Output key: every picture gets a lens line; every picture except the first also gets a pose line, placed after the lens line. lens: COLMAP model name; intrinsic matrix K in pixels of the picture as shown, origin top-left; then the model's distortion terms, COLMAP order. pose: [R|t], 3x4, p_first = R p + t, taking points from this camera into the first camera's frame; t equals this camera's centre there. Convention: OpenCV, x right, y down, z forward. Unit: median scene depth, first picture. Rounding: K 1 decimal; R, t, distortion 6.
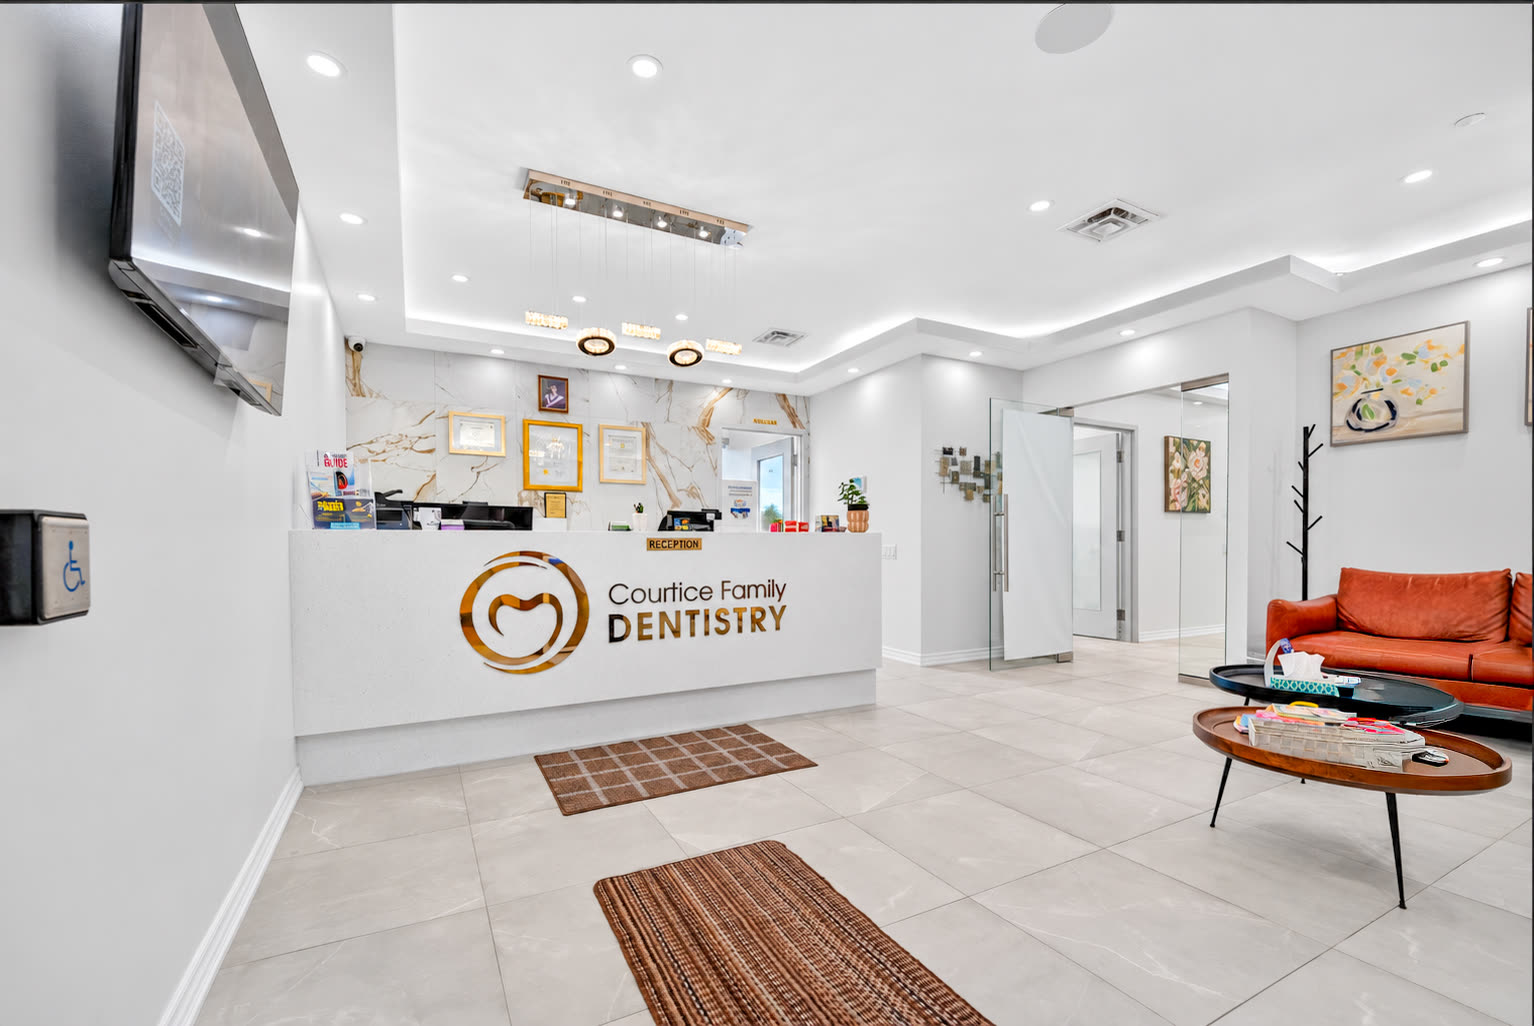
lens RADIAL K [[637.6, 0, 768.2], [0, 637.6, 560.3], [0, 0, 1]] dist [-0.000847, -0.001826]
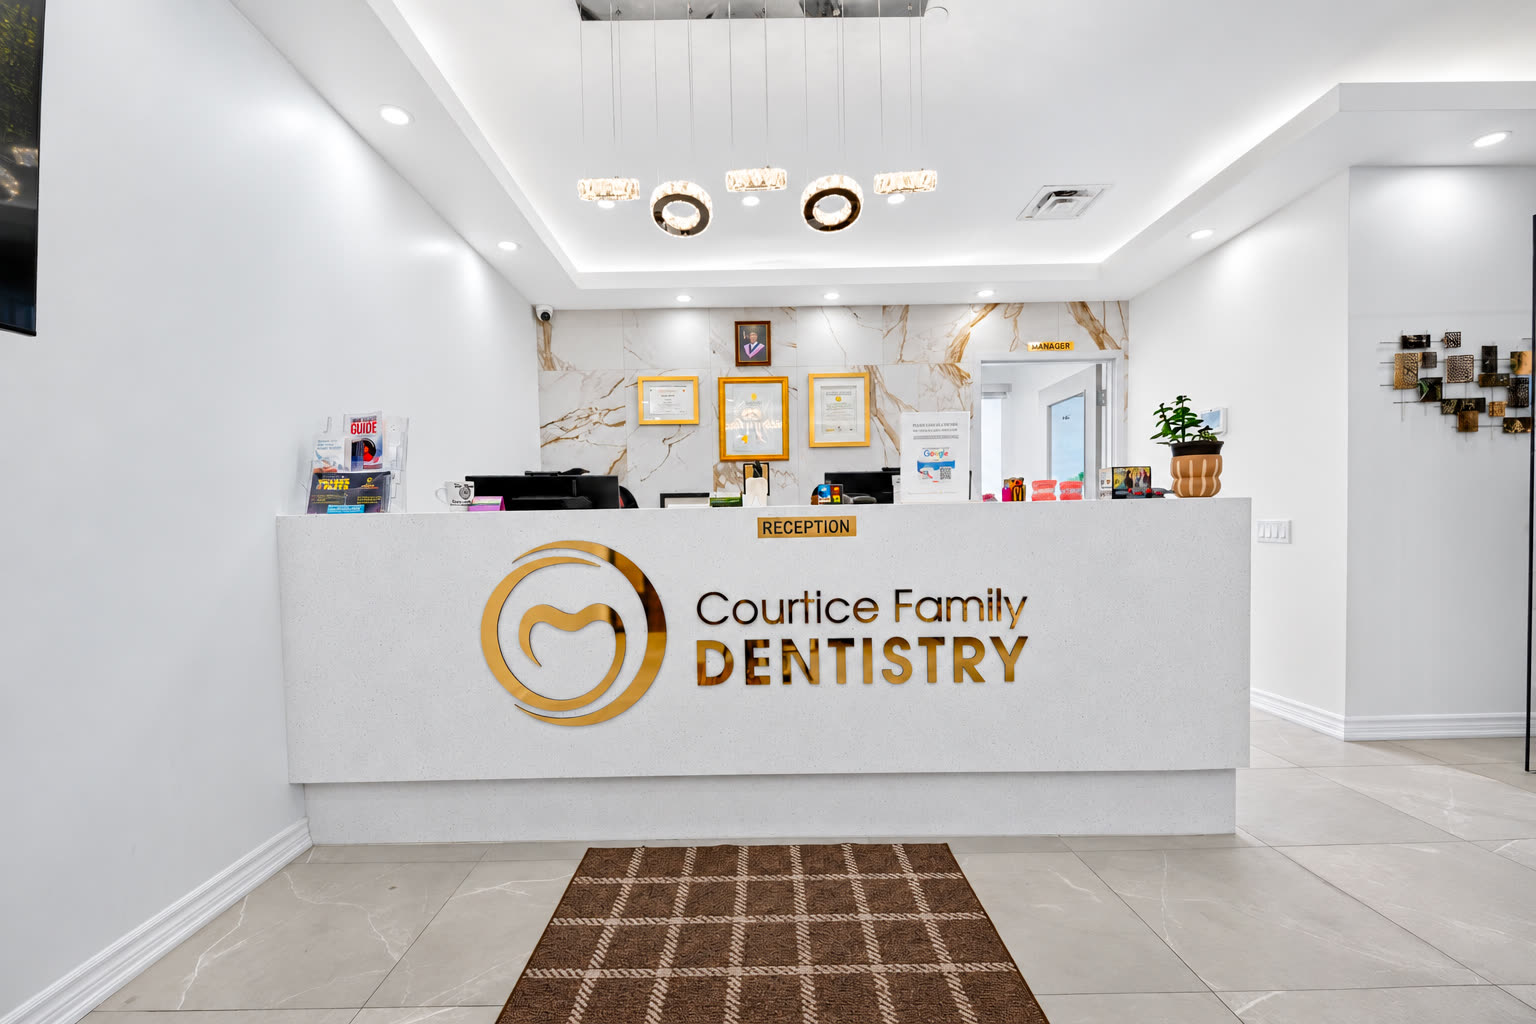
lens RADIAL K [[638.4, 0, 754.7], [0, 638.4, 544.5], [0, 0, 1]] dist [-0.000847, -0.001826]
pose [[0.875495, -0.000254, -0.483227, 0.085751], [0.003992, 0.999970, 0.006708, -0.011099], [0.483211, -0.007802, 0.875469, 0.407934]]
